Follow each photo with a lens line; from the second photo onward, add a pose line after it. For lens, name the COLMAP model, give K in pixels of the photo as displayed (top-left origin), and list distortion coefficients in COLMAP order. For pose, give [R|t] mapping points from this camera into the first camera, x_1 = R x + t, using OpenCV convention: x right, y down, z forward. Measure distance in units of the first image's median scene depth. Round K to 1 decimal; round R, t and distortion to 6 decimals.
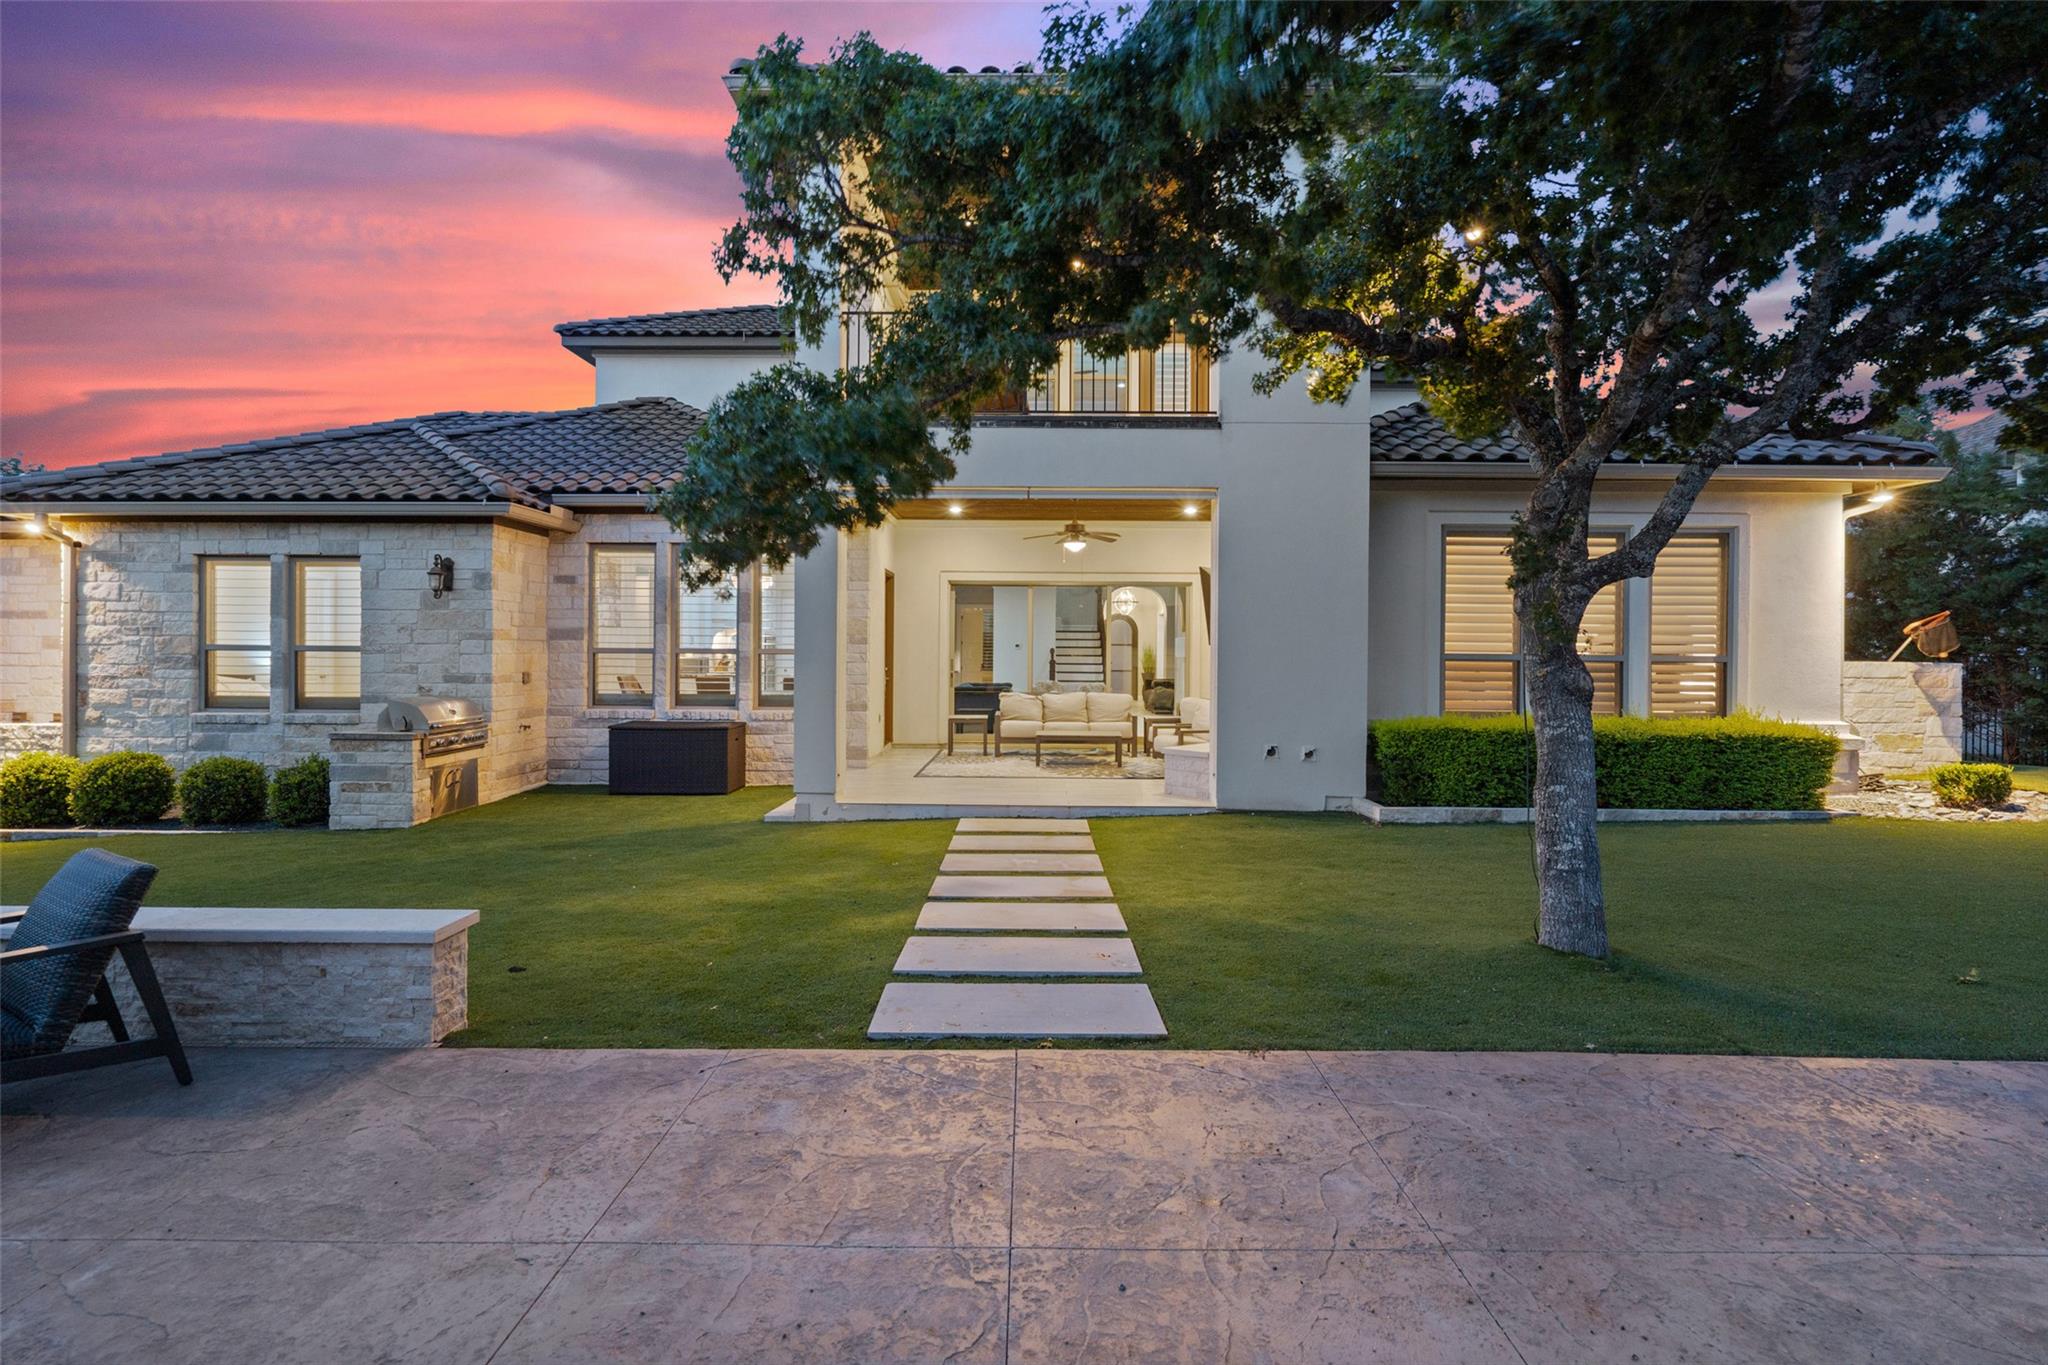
lens RADIAL K [[930.0, 0, 1001.6], [0, 930.0, 668.1], [0, 0, 1]] dist [0.001406, 0.000108]
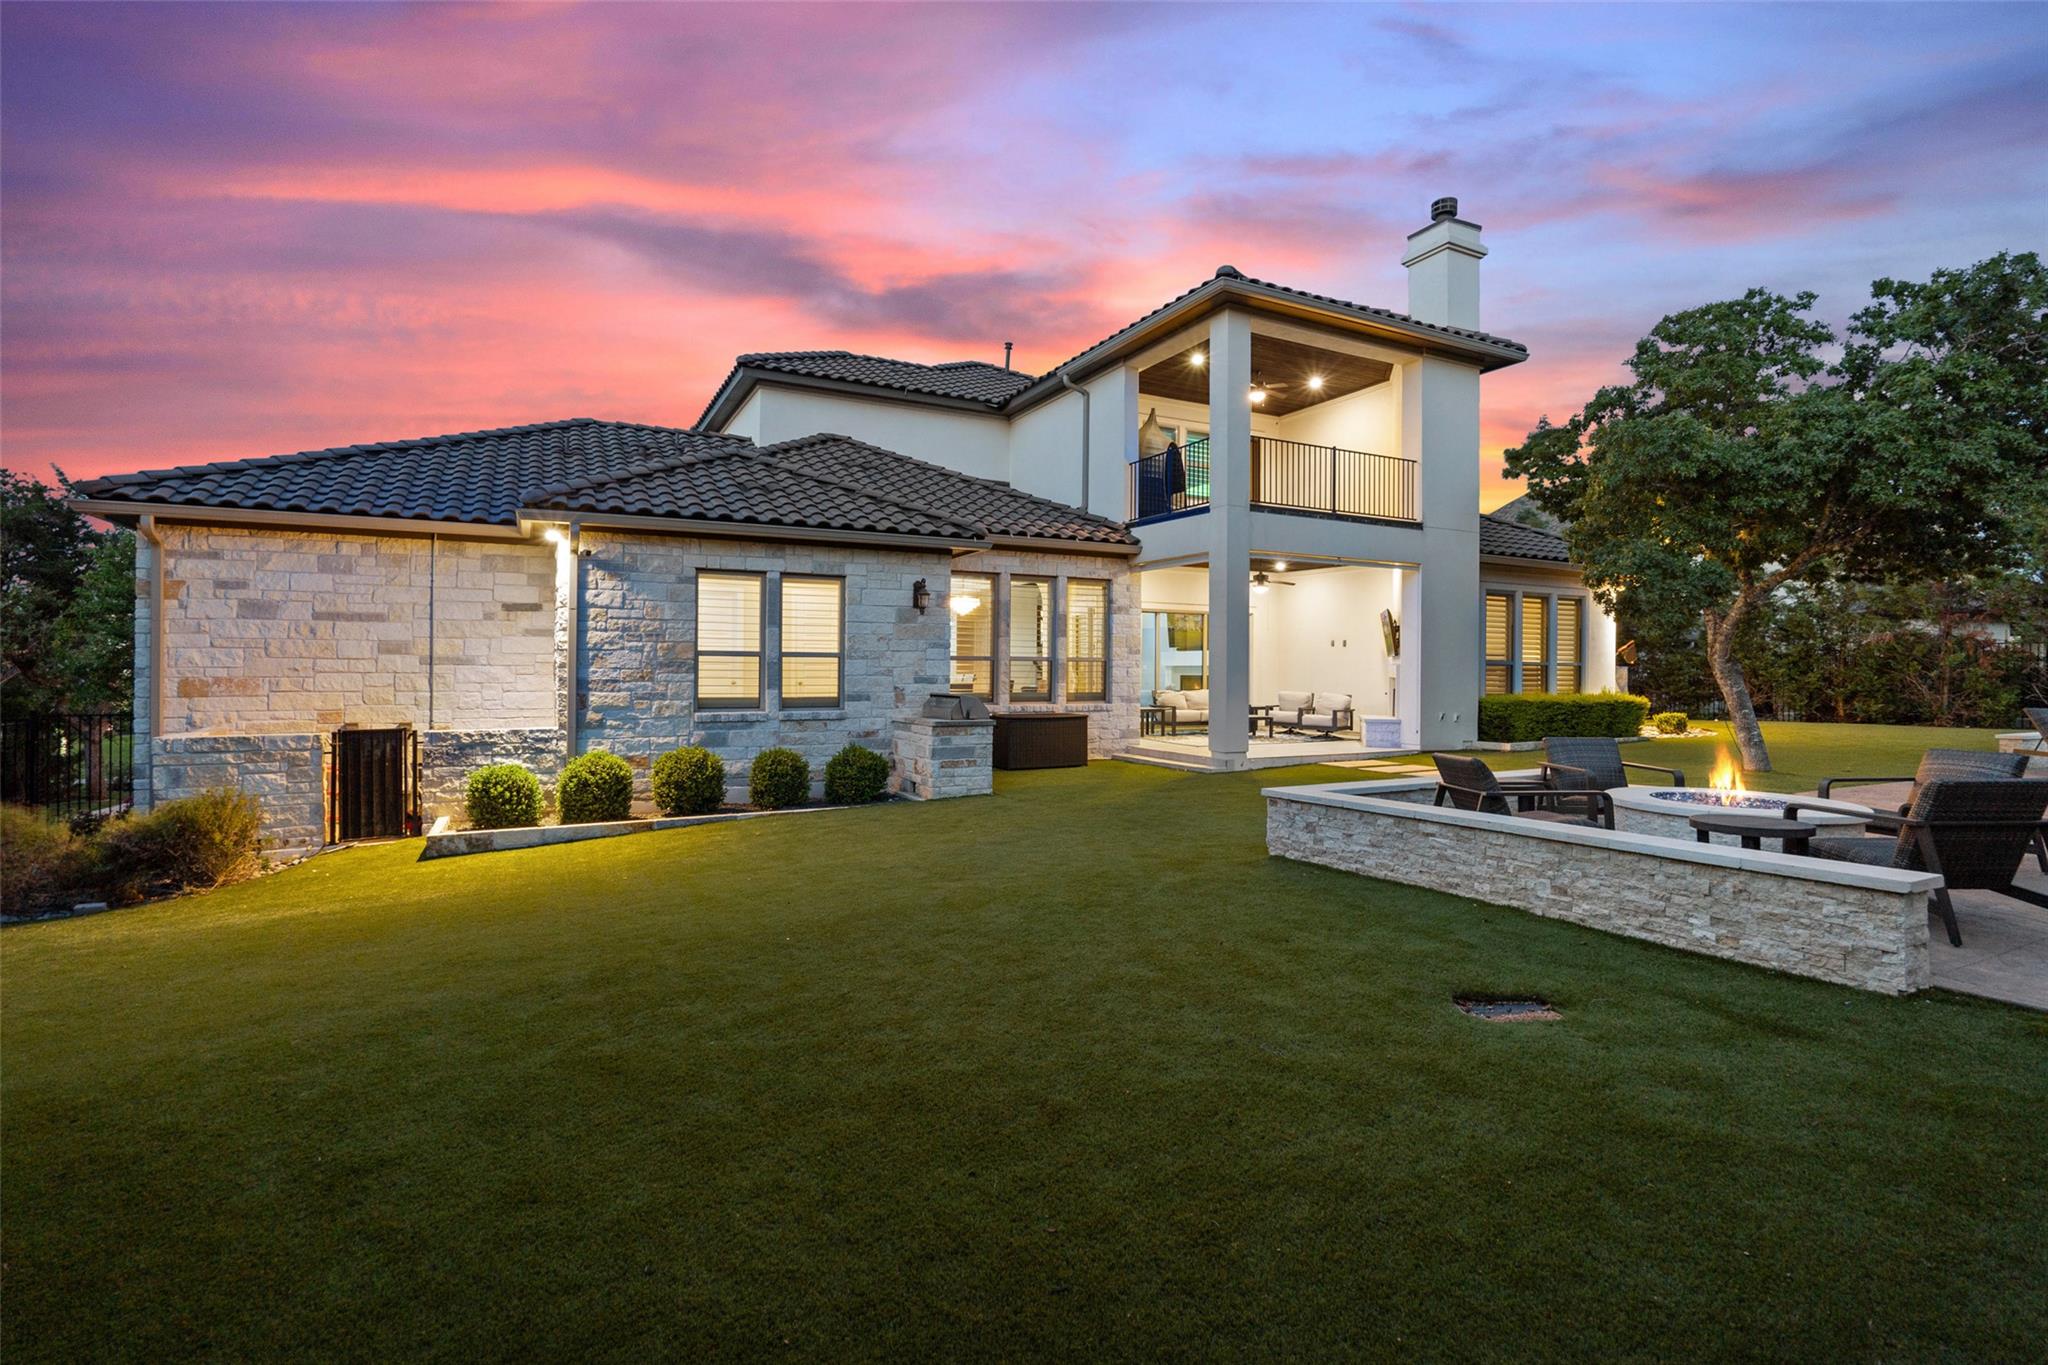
lens RADIAL K [[938.8, 0, 991.2], [0, 938.8, 679.1], [0, 0, 1]] dist [0.002309, 0.000540]
pose [[0.882340, -0.006269, 0.470570, -1.078874], [0.008063, 0.999966, -0.001796, 0.012917], [-0.470543, 0.005379, 0.882361, -0.133359]]
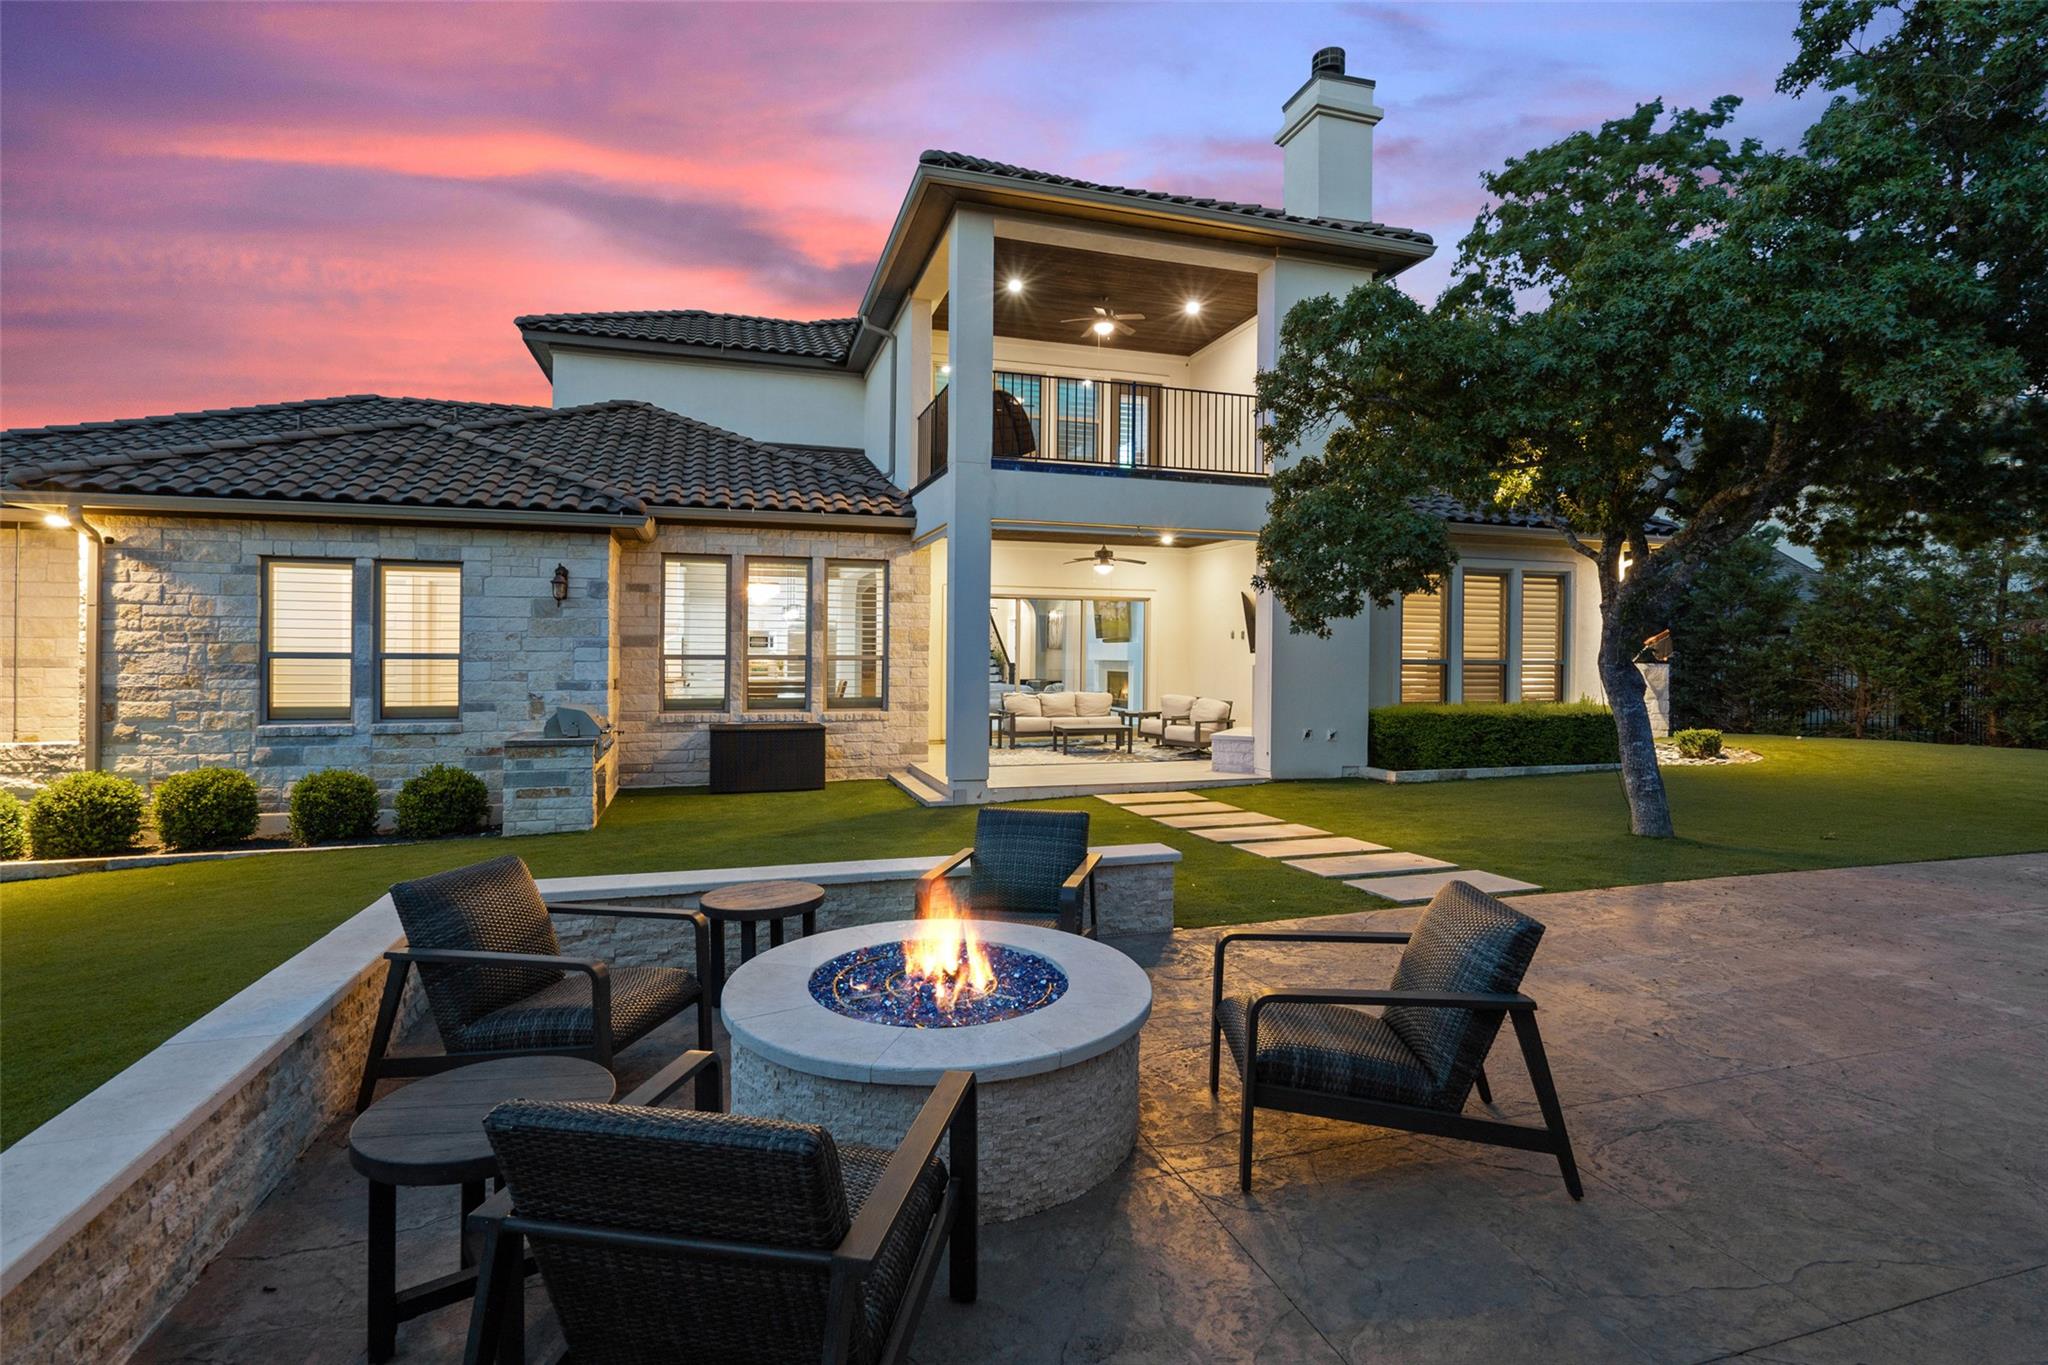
lens RADIAL K [[951.7, 0, 989.7], [0, 951.7, 663.9], [0, 0, 1]] dist [0.001450, 0.000350]
pose [[0.952678, -0.004214, 0.303954, -0.461119], [0.005311, 0.999982, -0.002783, -0.007157], [-0.303936, 0.004266, 0.952683, -0.127066]]
